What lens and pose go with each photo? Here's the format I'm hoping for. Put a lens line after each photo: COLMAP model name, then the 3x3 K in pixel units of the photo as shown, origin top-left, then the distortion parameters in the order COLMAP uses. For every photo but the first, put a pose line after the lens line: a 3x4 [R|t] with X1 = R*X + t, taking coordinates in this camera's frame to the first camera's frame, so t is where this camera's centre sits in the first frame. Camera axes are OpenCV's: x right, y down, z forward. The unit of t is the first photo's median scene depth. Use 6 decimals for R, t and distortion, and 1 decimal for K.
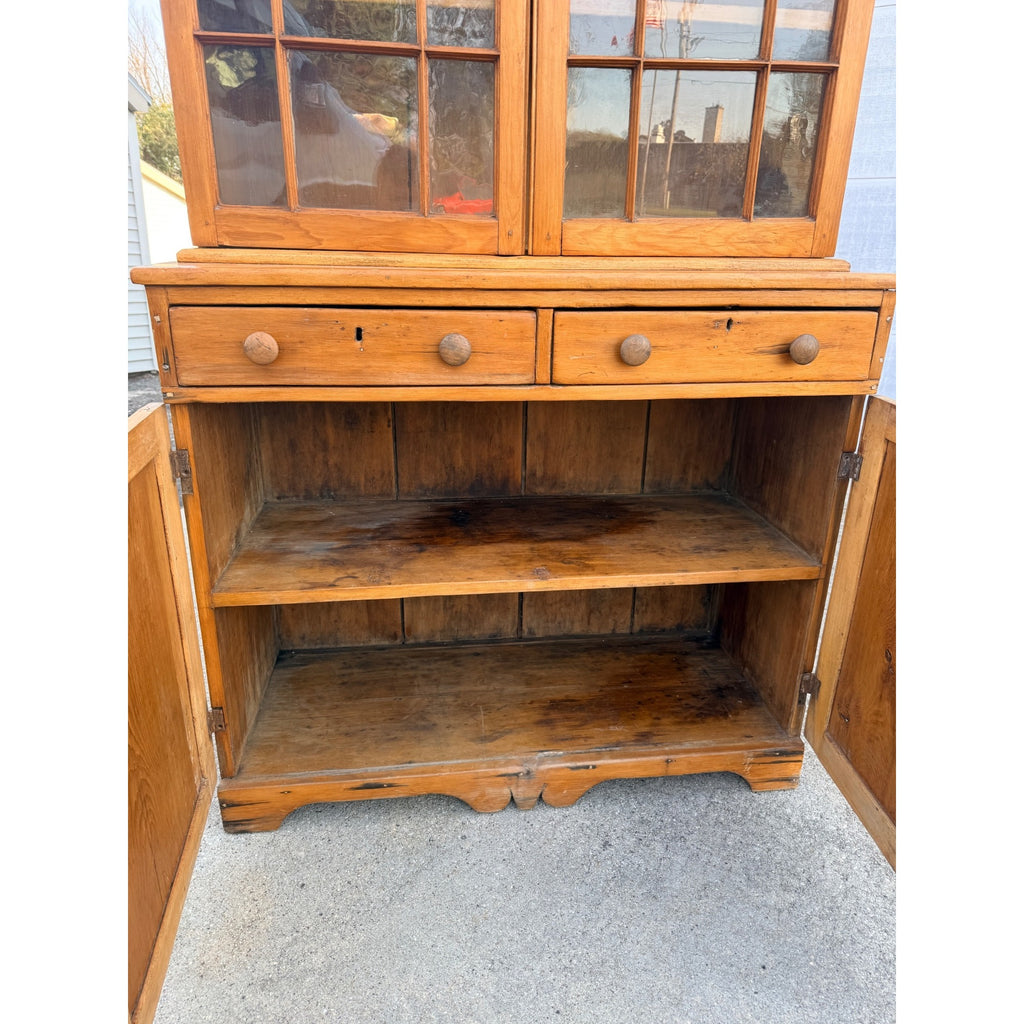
lens RADIAL K [[716.0, 0, 520.0], [0, 716.0, 509.5], [0, 0, 1]] dist [0.049144, -0.091806]
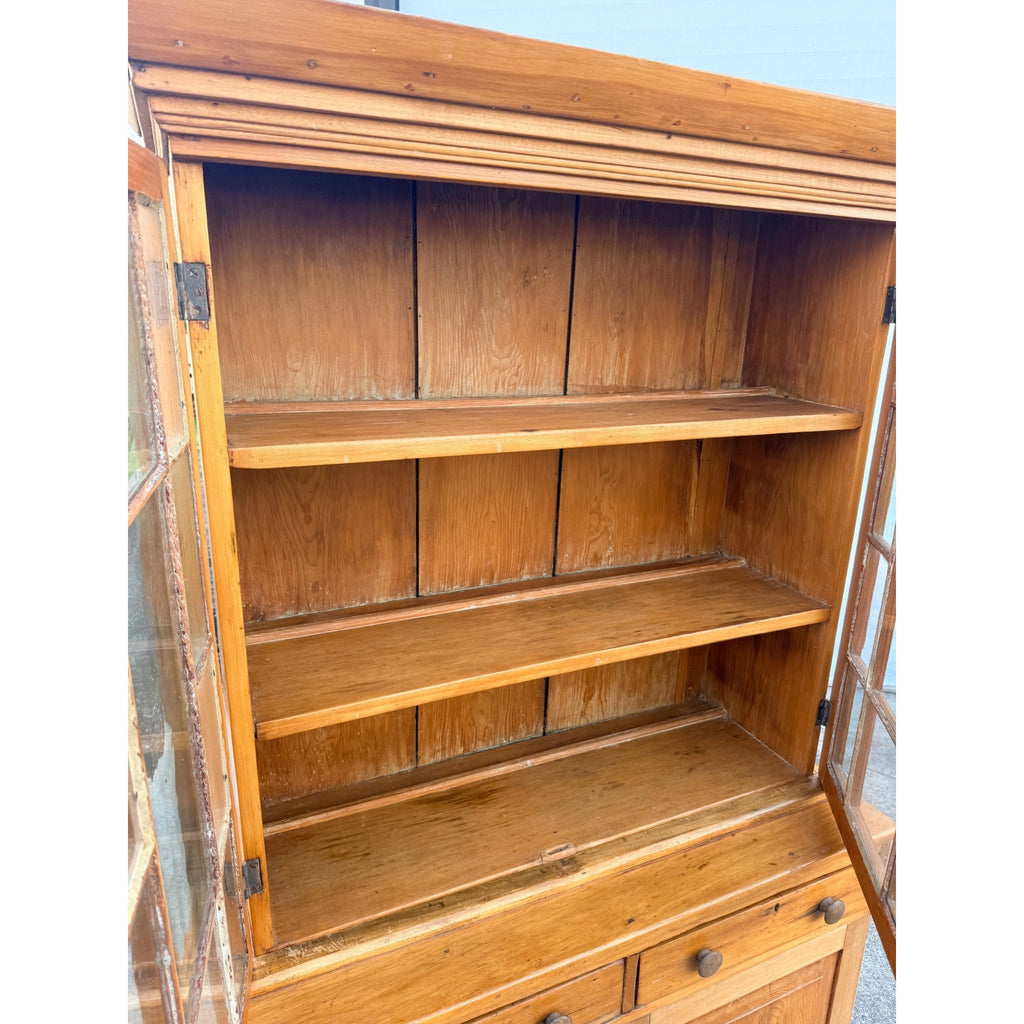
lens RADIAL K [[721.7, 0, 515.1], [0, 721.7, 493.7], [0, 0, 1]] dist [0.119612, -0.183469]
pose [[0.954748, -0.070357, 0.288974, -0.357412], [0.095299, 0.992757, -0.073153, -0.820036], [-0.281734, 0.097382, 0.954538, -0.009524]]
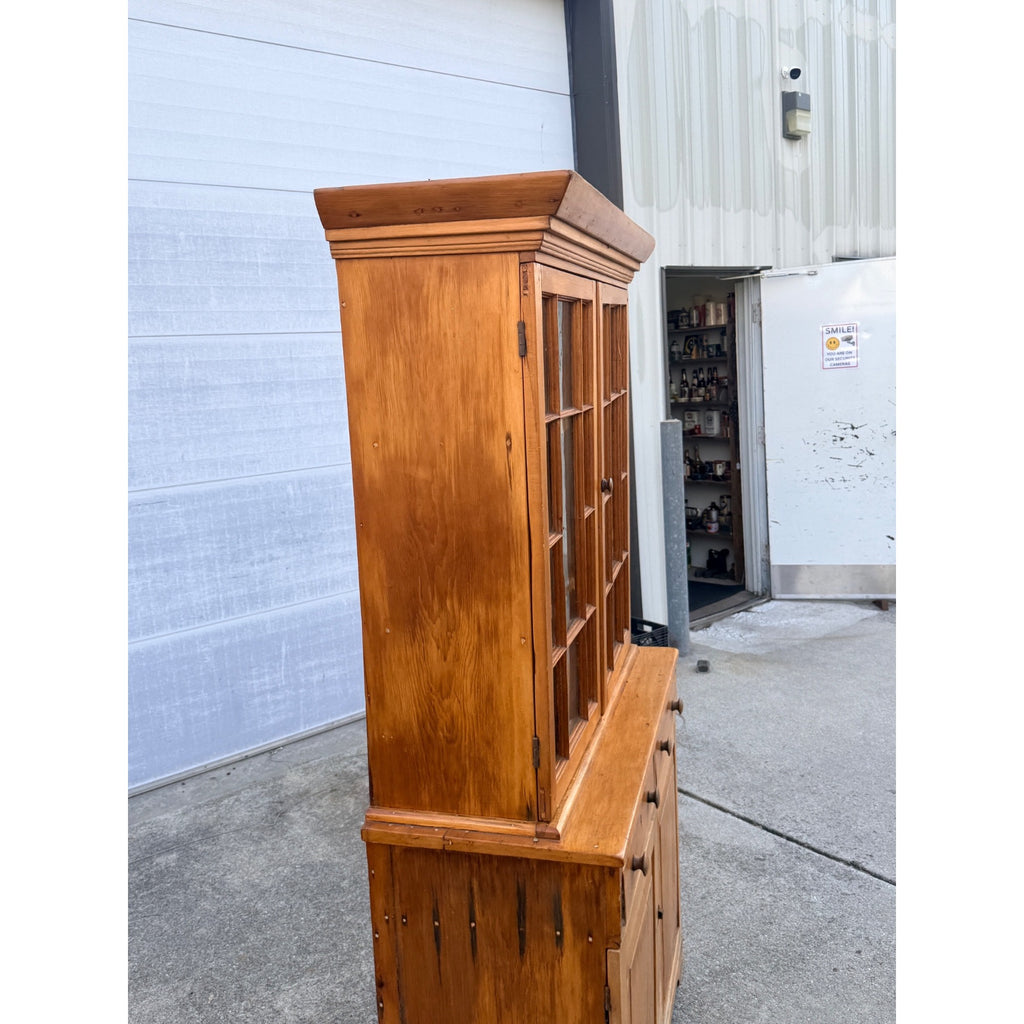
lens RADIAL K [[943.4, 0, 513.7], [0, 943.4, 501.7], [0, 0, 1]] dist [0.125415, -0.267190]
pose [[0.364868, -0.178210, 0.913845, -1.781012], [0.362500, 0.931254, 0.036870, -0.912962], [-0.857592, 0.317816, 0.404386, 0.240758]]
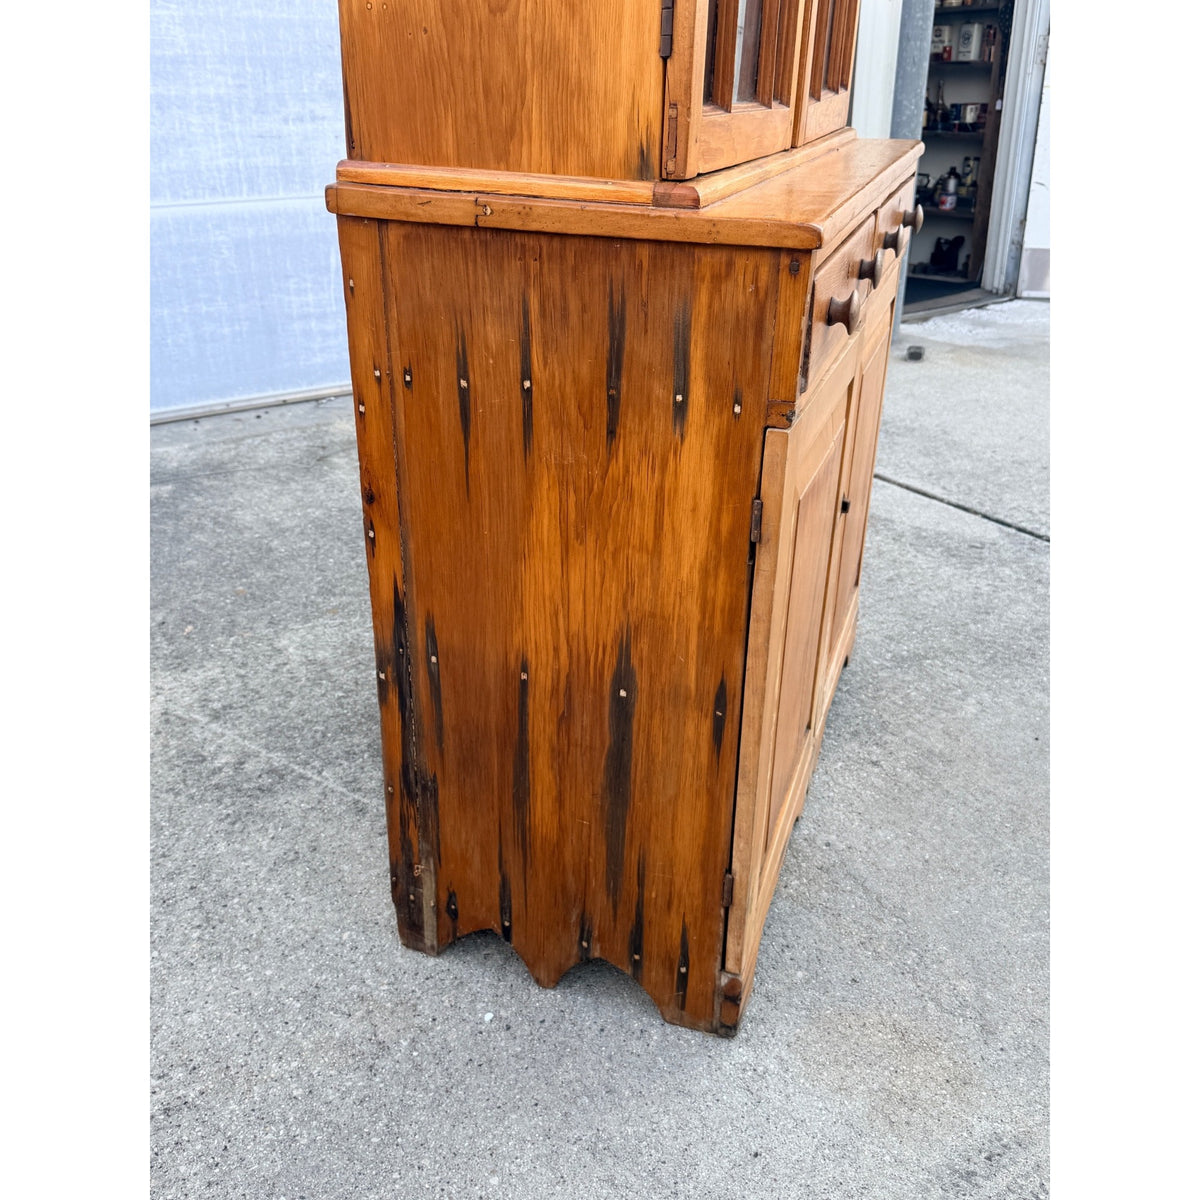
lens RADIAL K [[1110.7, 0, 600.0], [0, 1110.7, 600.0], [0, 0, 1]] dist [0.126260, -0.289818]
pose [[0.434290, -0.400254, 0.806962, -1.363788], [0.300455, 0.908918, 0.289126, -0.329523], [-0.849187, 0.116892, 0.514993, 0.596353]]
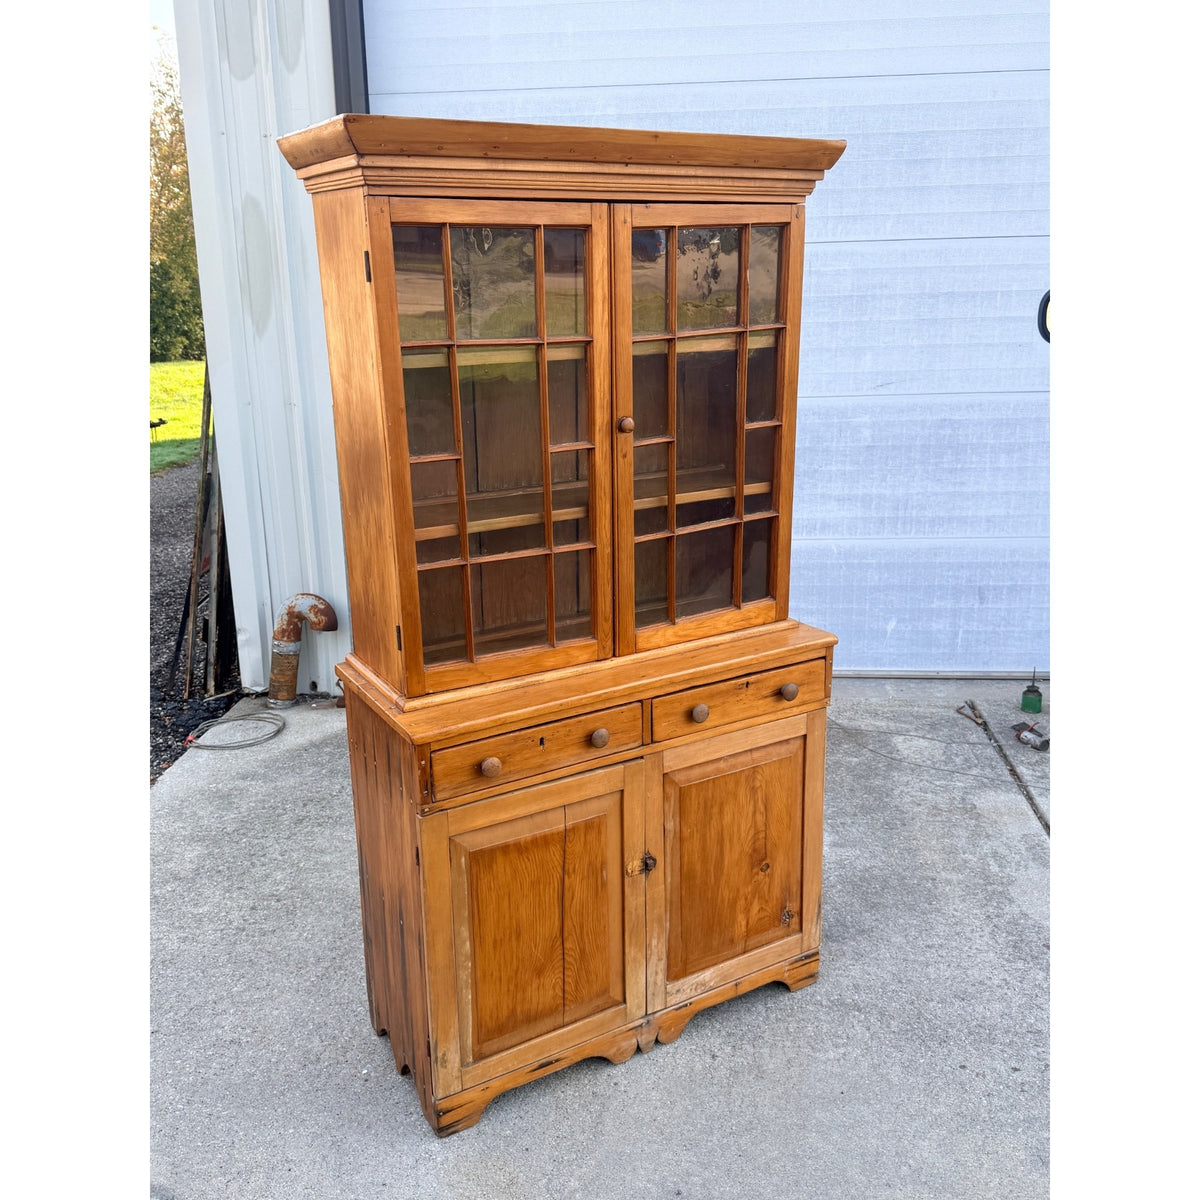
lens RADIAL K [[1110.7, 0, 600.0], [0, 1110.7, 600.0], [0, 0, 1]] dist [0.126260, -0.289818]
pose [[0.918611, -0.144132, 0.367940, -0.854780], [0.169635, 0.984784, -0.037749, -0.394658], [-0.356901, 0.097092, 0.929083, -1.137831]]
